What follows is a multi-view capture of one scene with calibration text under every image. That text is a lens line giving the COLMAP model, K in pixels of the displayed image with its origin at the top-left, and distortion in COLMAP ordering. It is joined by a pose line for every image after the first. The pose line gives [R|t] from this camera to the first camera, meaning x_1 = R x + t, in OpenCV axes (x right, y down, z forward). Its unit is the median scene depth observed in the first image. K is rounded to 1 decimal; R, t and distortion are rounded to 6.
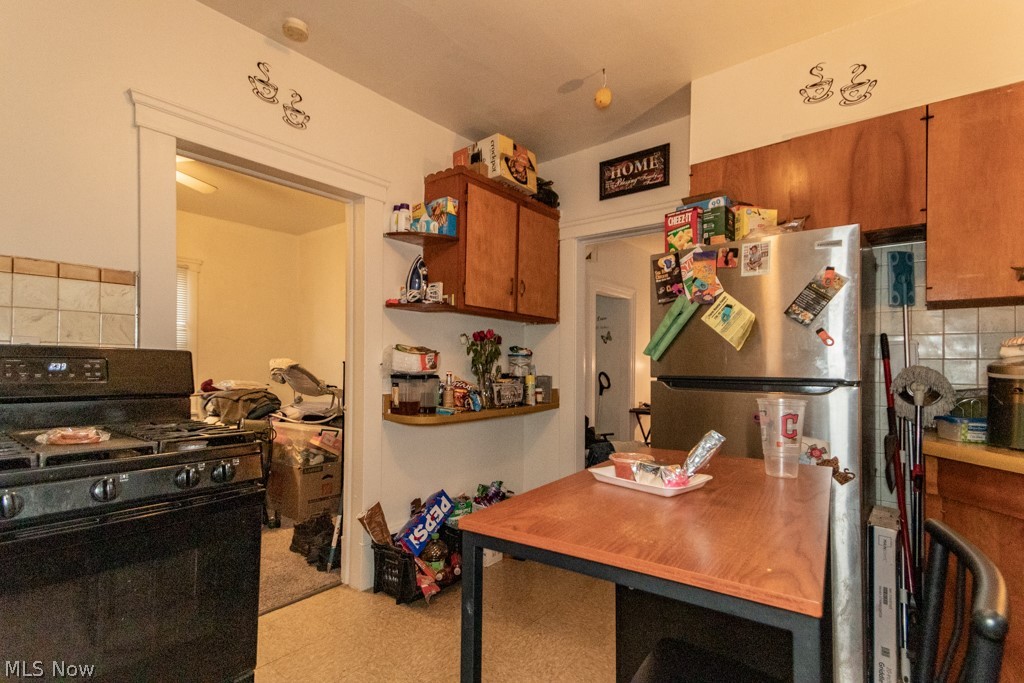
lens RADIAL K [[479.3, 0, 510.9], [0, 479.3, 355.5], [0, 0, 1]] dist [-0.001556, -0.000660]
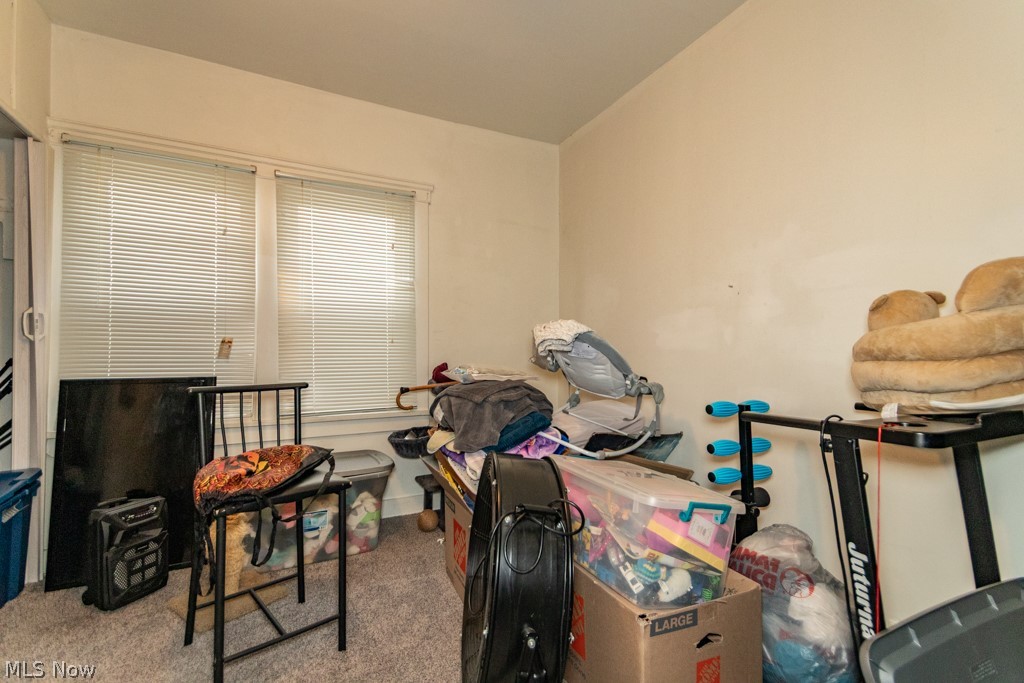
lens RADIAL K [[449.2, 0, 512.0], [0, 449.2, 341.5], [0, 0, 1]] dist [0.000818, -0.000292]
pose [[0.905032, -0.009500, -0.425237, -0.326147], [0.005282, 0.999924, -0.011097, 0.031172], [0.425311, 0.007797, 0.905014, 0.559021]]
